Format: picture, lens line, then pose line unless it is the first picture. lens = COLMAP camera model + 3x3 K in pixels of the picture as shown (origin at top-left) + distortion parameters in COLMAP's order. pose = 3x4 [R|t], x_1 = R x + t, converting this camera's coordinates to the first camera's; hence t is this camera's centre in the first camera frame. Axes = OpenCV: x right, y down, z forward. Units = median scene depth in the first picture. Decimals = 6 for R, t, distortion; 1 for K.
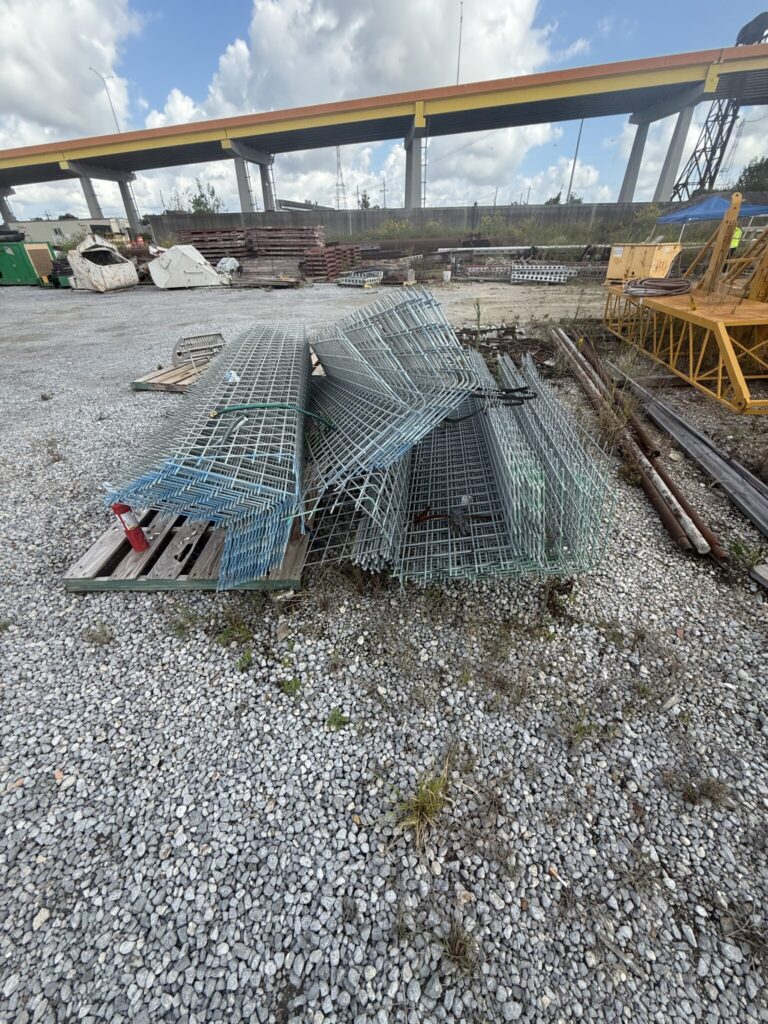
lens RADIAL K [[407.5, 0, 386.2], [0, 407.5, 507.4], [0, 0, 1]] dist [0.000523, -0.000126]
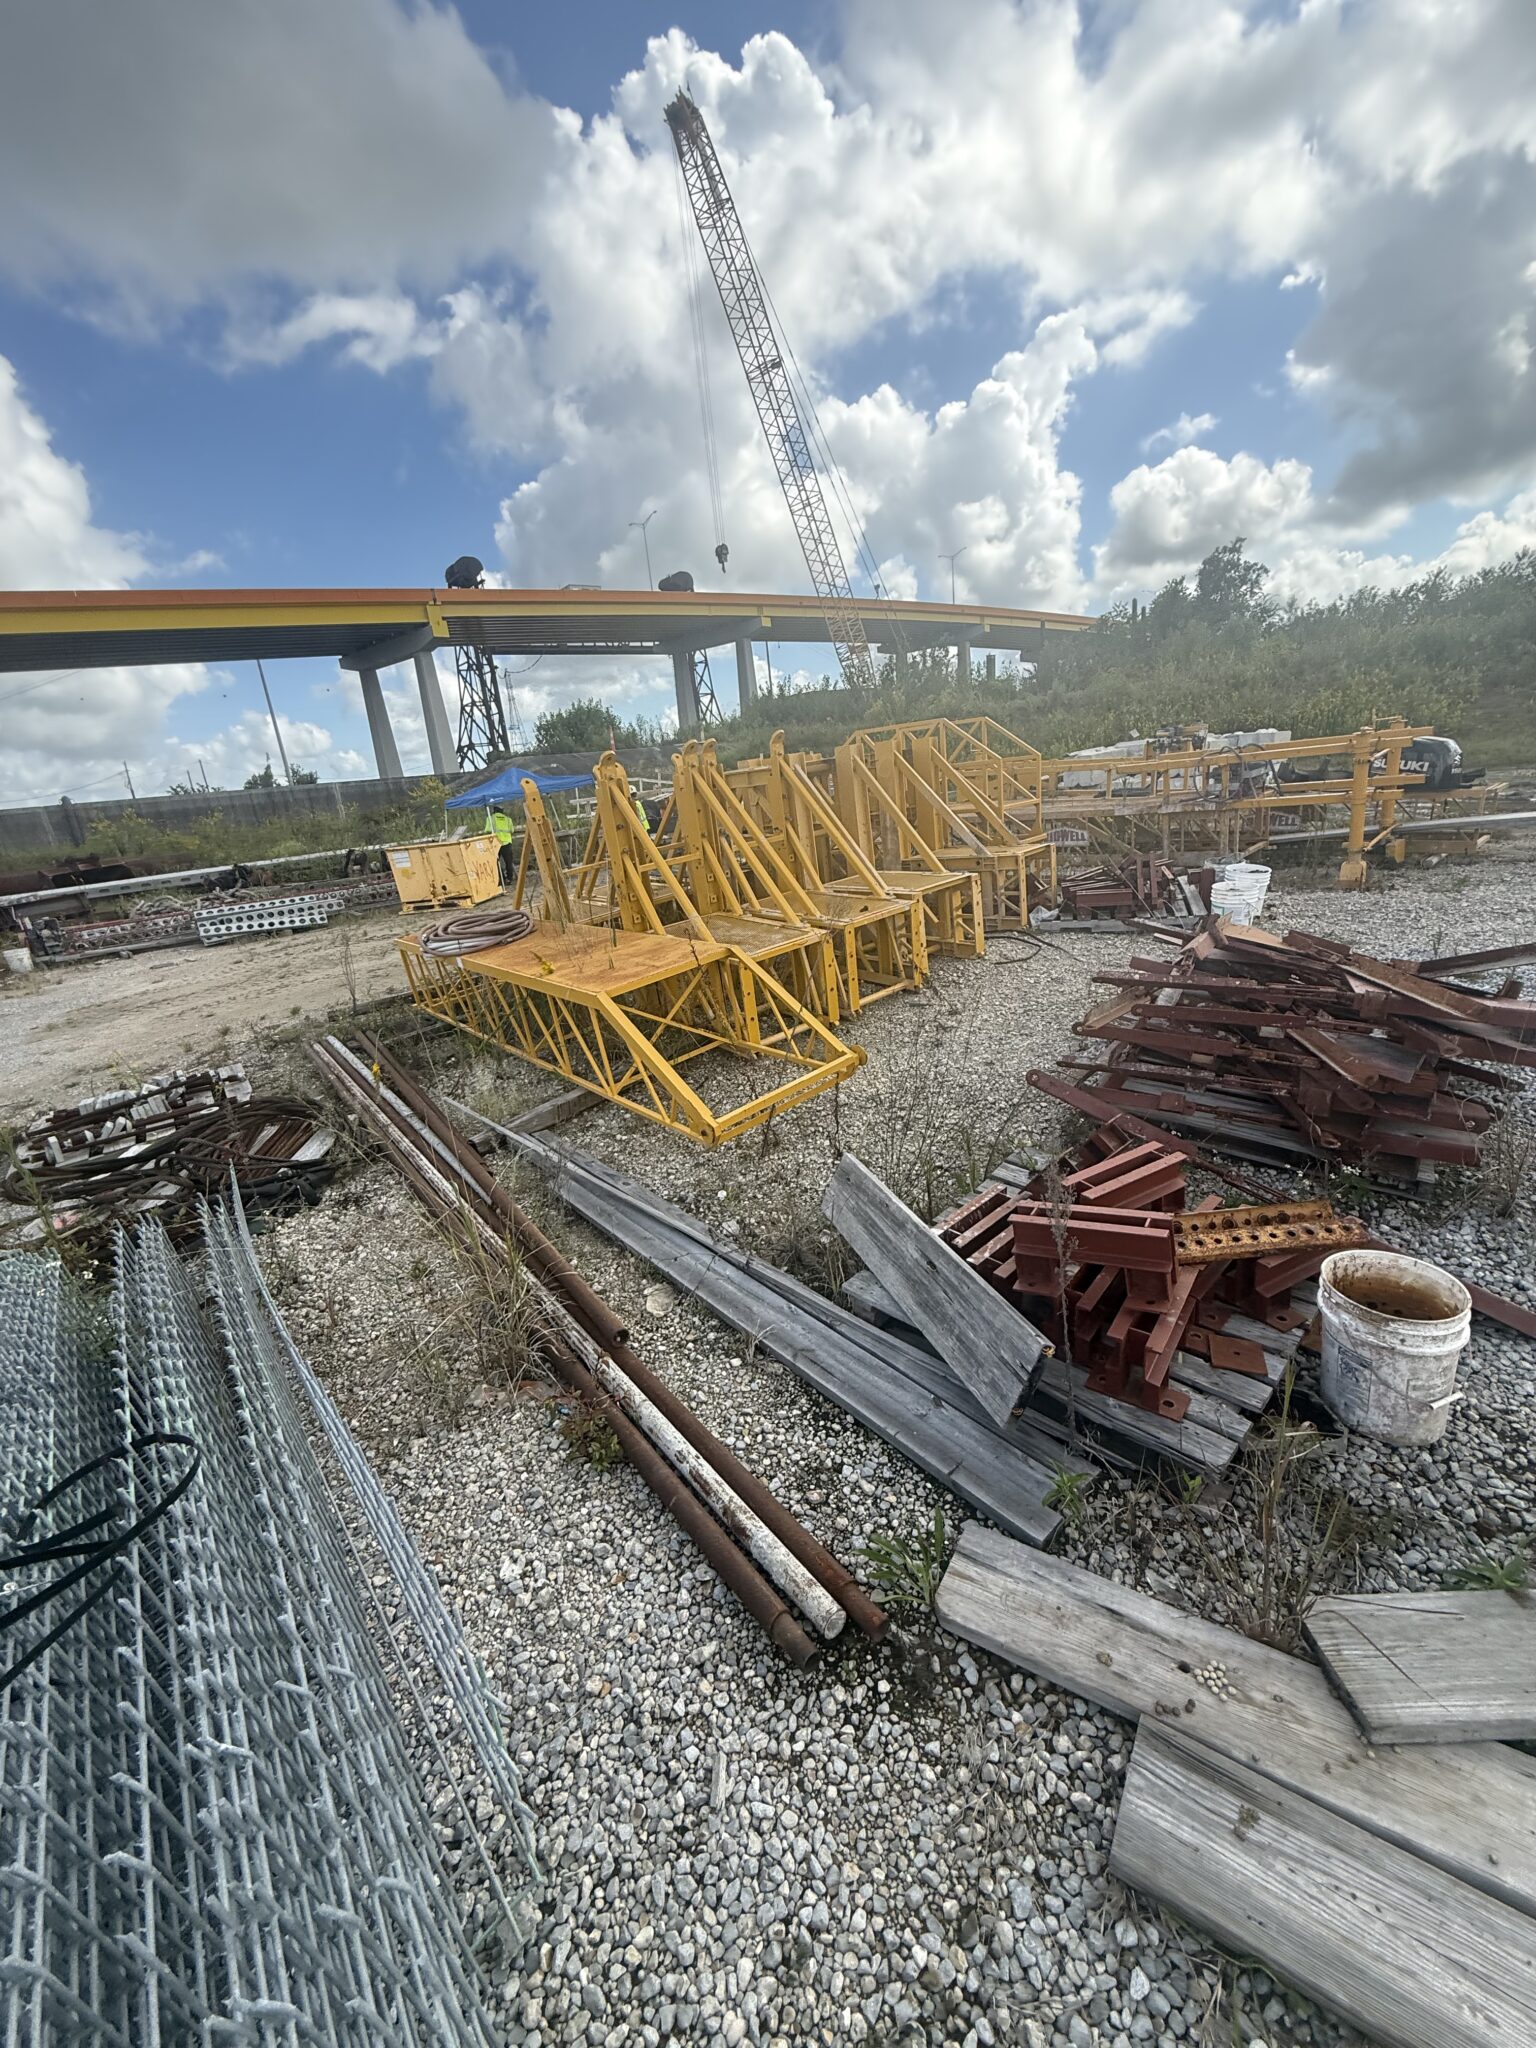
lens RADIAL K [[815.1, 0, 772.3], [0, 815.1, 1014.9], [0, 0, 1]] dist [0.000523, -0.000126]
pose [[0.653167, -0.266924, 0.708607, 0.118371], [0.496218, 0.857749, -0.134291, -0.100359], [-0.571962, 0.439338, 0.692706, 0.087829]]
